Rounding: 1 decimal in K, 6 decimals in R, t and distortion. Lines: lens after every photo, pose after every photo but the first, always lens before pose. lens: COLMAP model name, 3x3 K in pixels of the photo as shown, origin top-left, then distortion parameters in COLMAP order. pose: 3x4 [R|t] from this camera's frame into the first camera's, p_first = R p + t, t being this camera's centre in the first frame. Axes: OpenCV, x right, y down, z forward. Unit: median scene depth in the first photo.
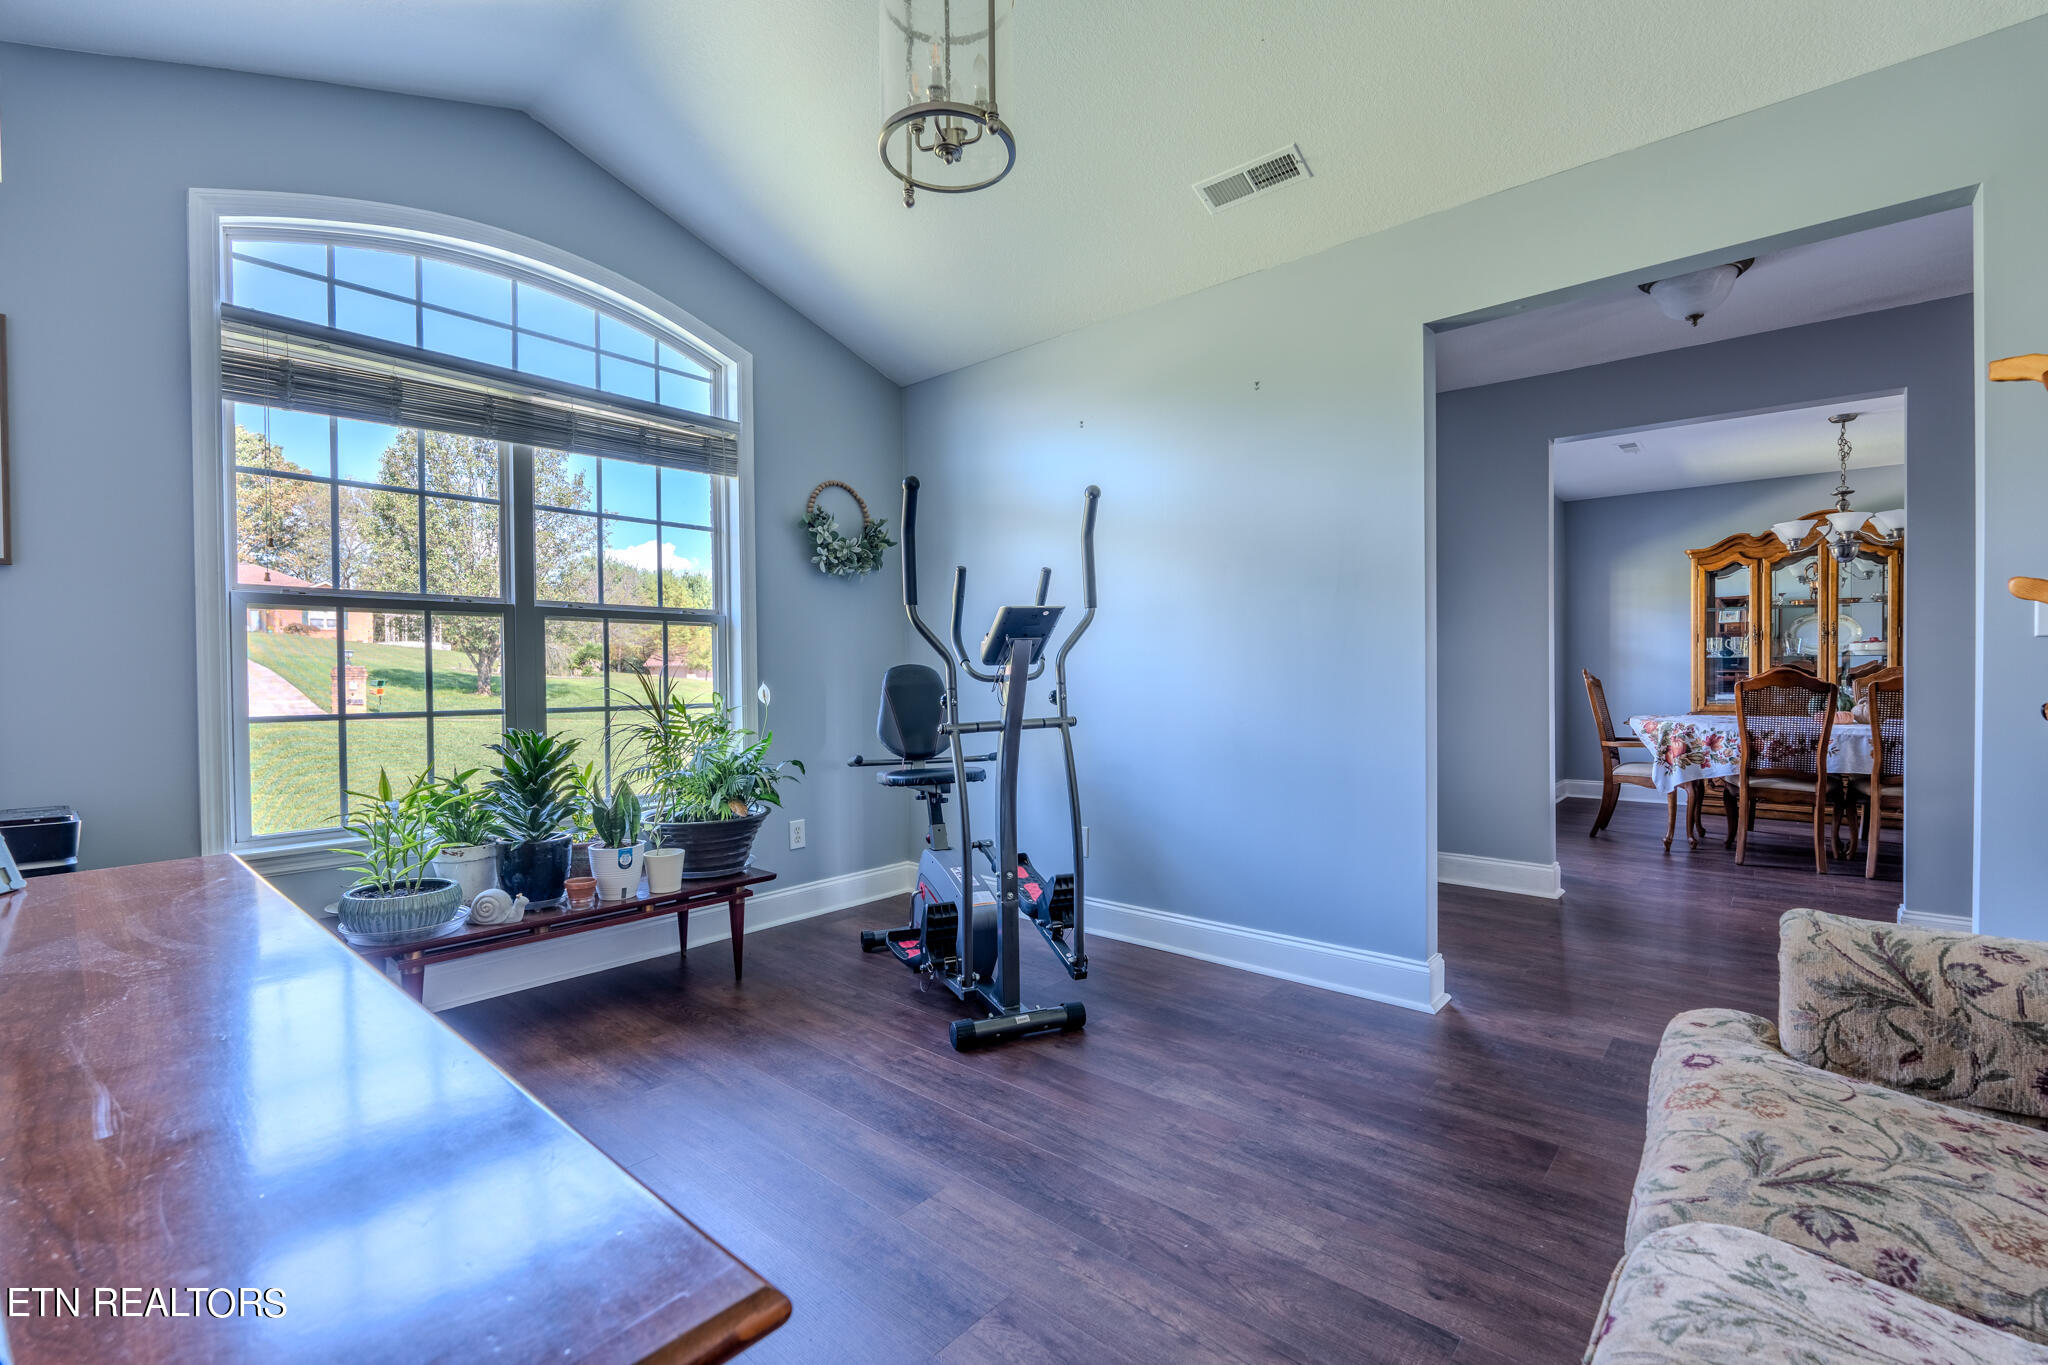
lens RADIAL K [[888.0, 0, 1021.4], [0, 888.0, 685.2], [0, 0, 1]] dist [-0.003635, -0.000042]
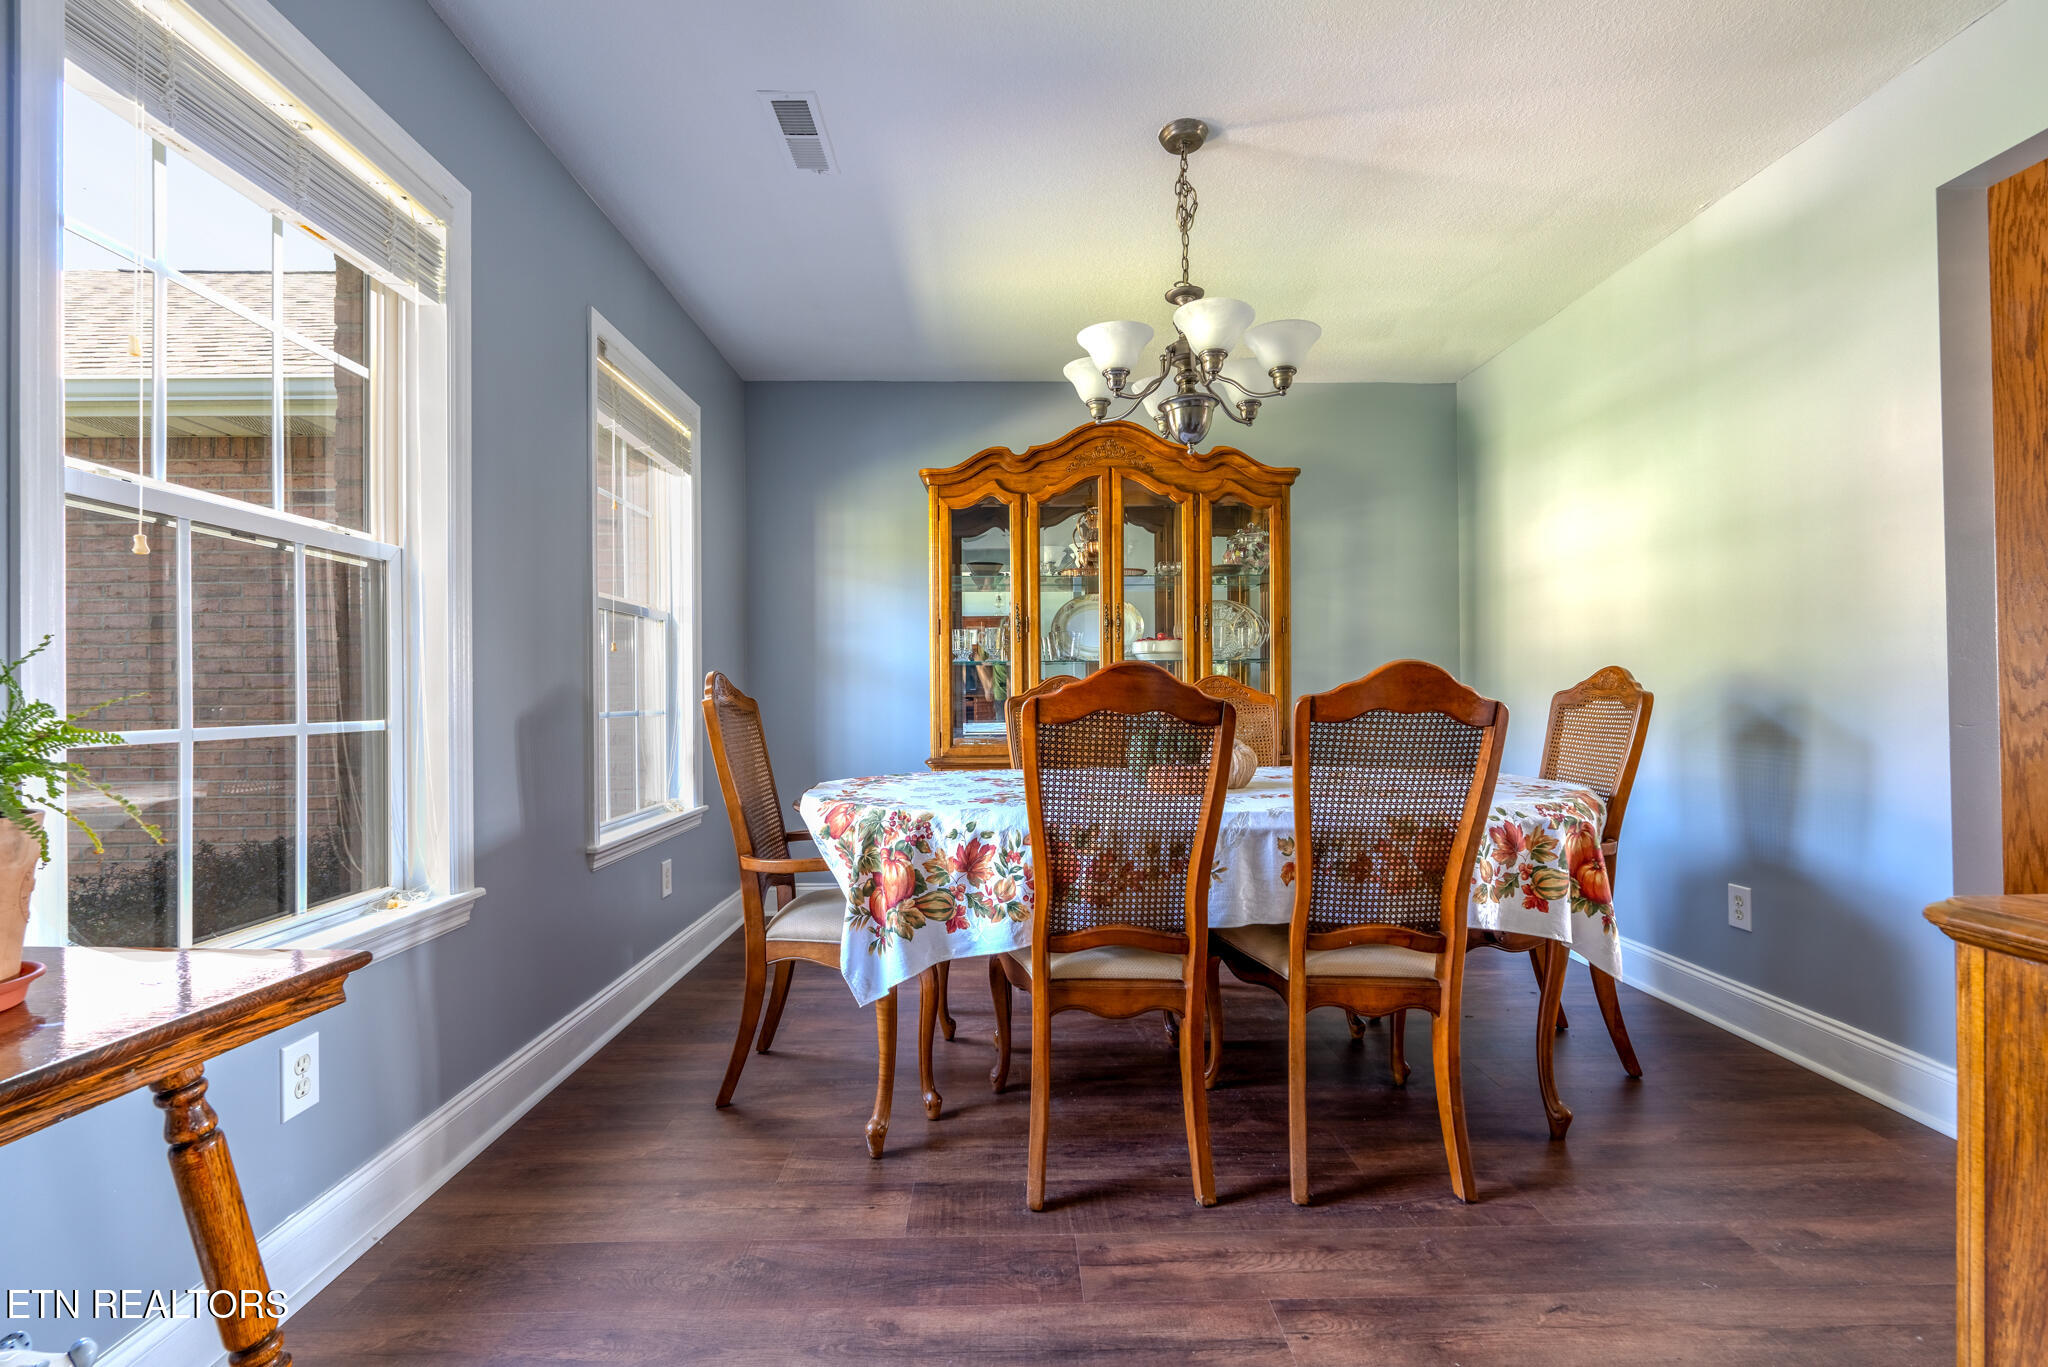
lens RADIAL K [[888.0, 0, 1021.4], [0, 888.0, 686.2], [0, 0, 1]] dist [-0.003635, -0.000042]
pose [[0.738265, 0.010943, 0.674422, 0.523773], [0.012156, 0.999490, -0.029524, 0.002149], [-0.674401, 0.029995, 0.737756, 0.683121]]
